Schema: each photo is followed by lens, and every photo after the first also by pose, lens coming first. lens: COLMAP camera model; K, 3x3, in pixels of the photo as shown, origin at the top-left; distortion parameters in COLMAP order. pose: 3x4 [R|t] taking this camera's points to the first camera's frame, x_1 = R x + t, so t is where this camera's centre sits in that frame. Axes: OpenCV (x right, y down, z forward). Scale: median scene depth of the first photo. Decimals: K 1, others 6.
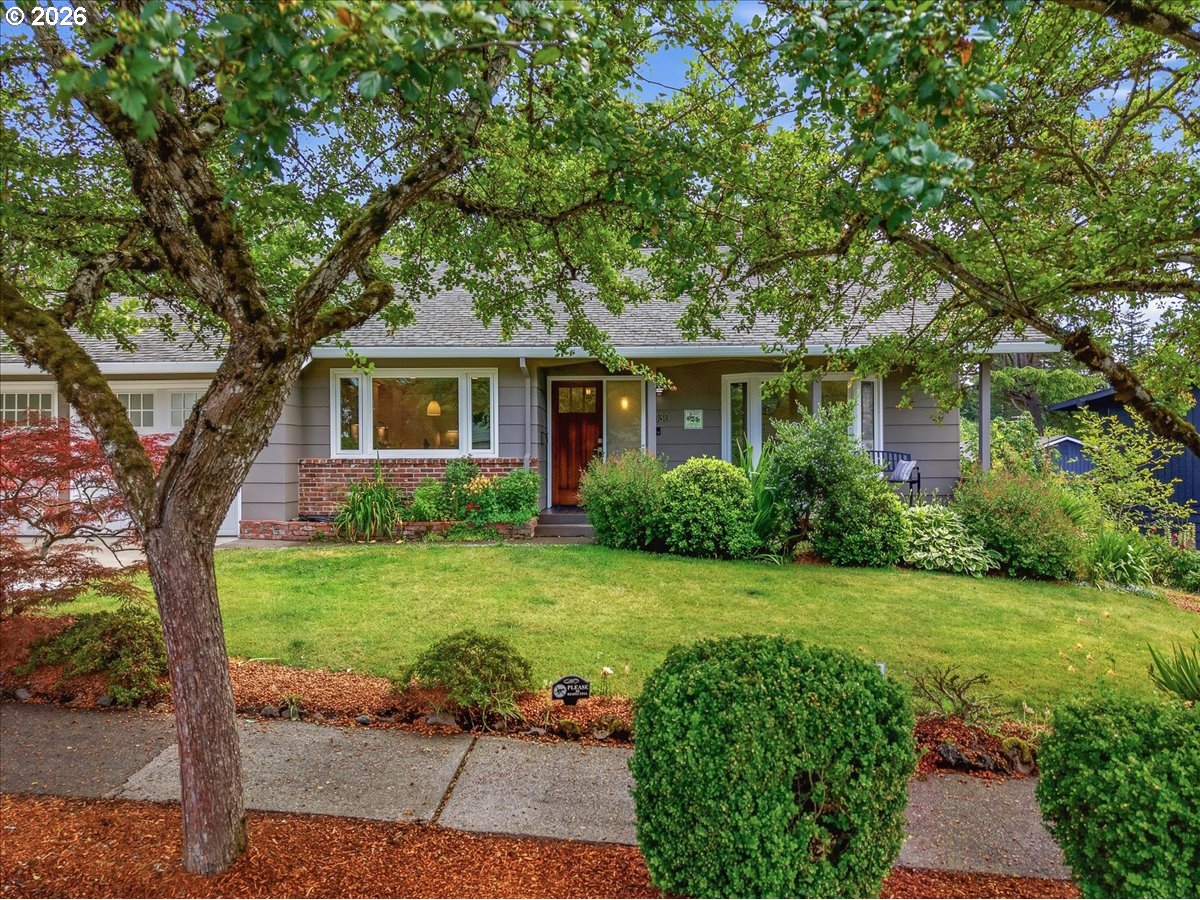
lens RADIAL K [[805.0, 0, 600.0], [0, 805.0, 450.0], [0, 0, 1]] dist [0.064218, -0.000543]
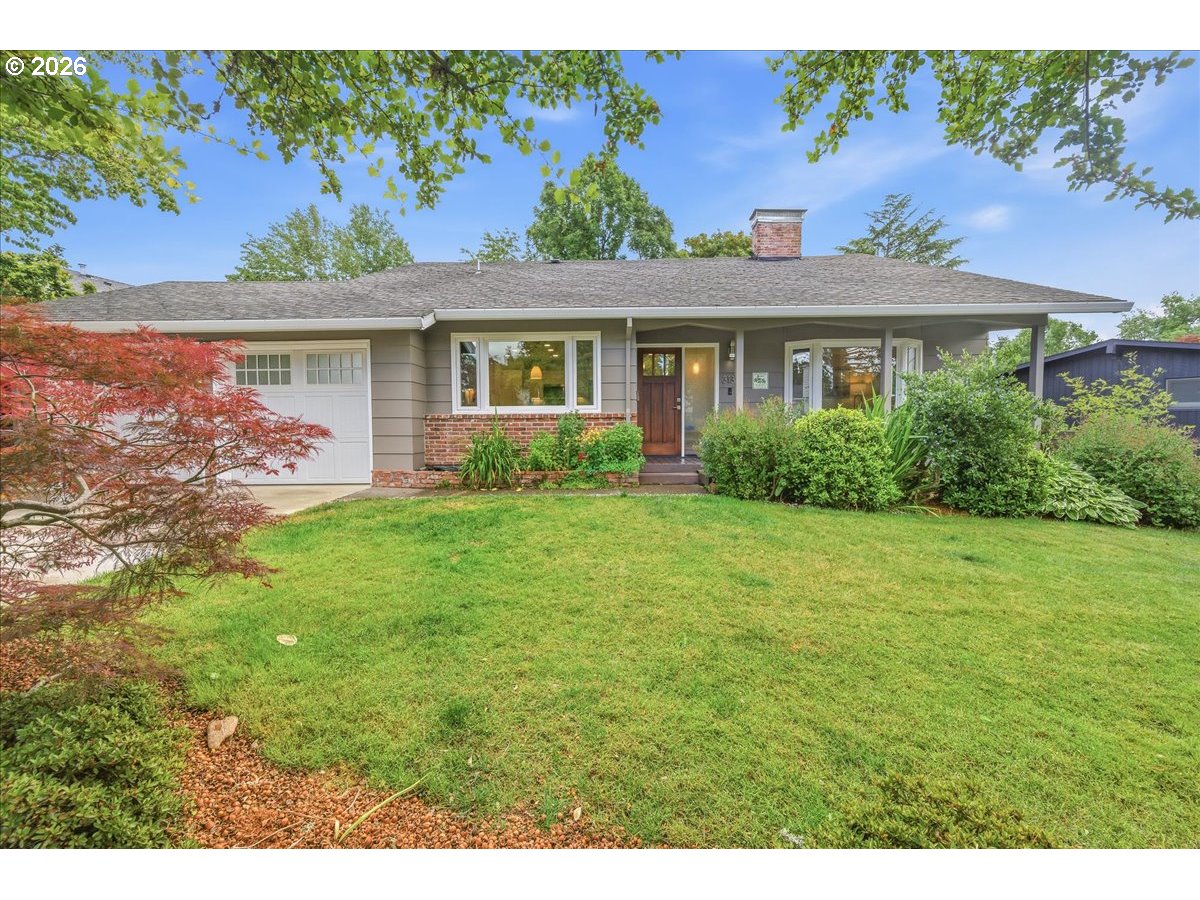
lens RADIAL K [[473.1, 0, 589.5], [0, 473.1, 446.3], [0, 0, 1]] dist [0.010216, -0.000102]
pose [[0.999977, -0.003614, -0.005797, -0.142059], [0.003908, 0.998662, 0.051568, 0.022270], [0.005603, -0.051589, 0.998653, 0.353026]]
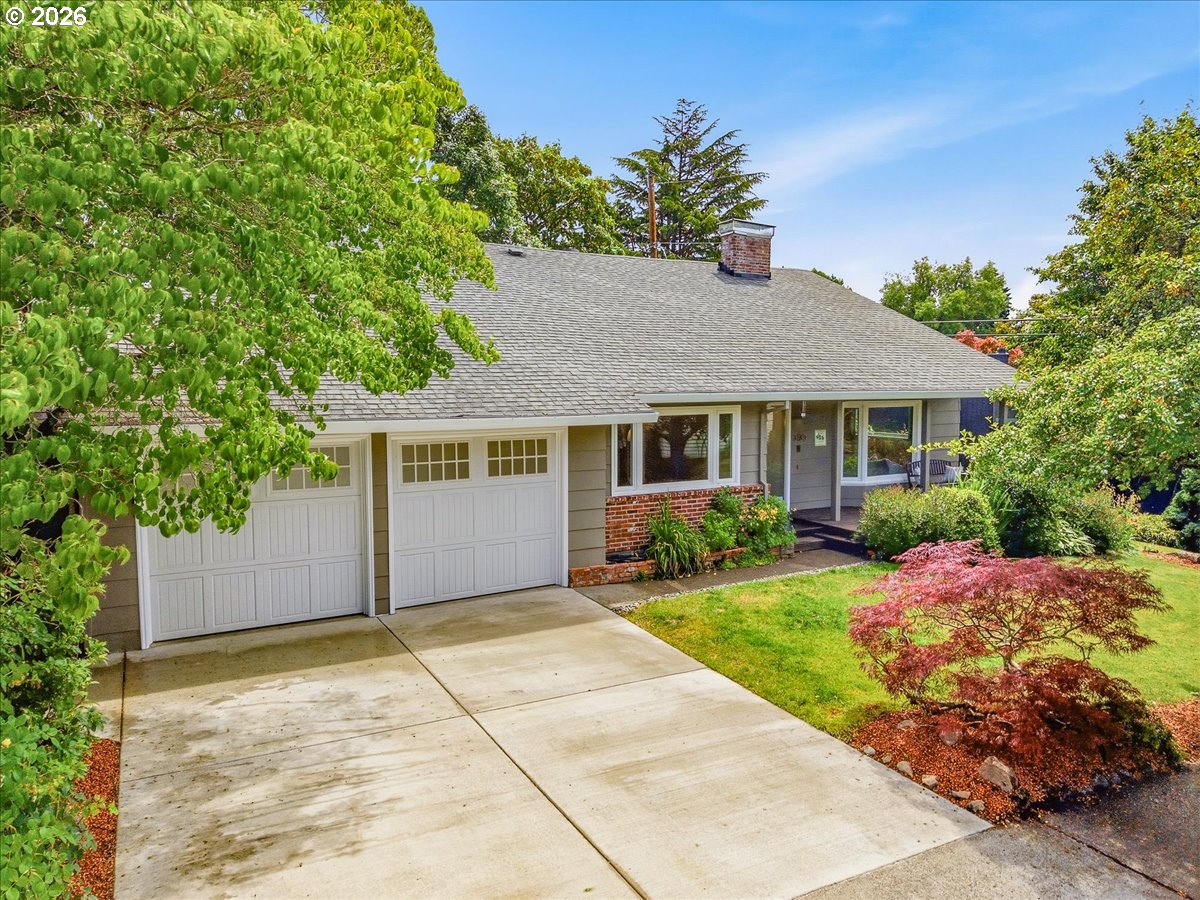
lens RADIAL K [[794.9, 0, 600.0], [0, 794.9, 450.0], [0, 0, 1]] dist [0.000531, -0.000442]
pose [[0.869311, -0.041310, 0.492537, -0.855402], [-0.001061, 0.996343, 0.085438, -0.136790], [-0.494265, -0.074795, 0.866088, 0.145772]]
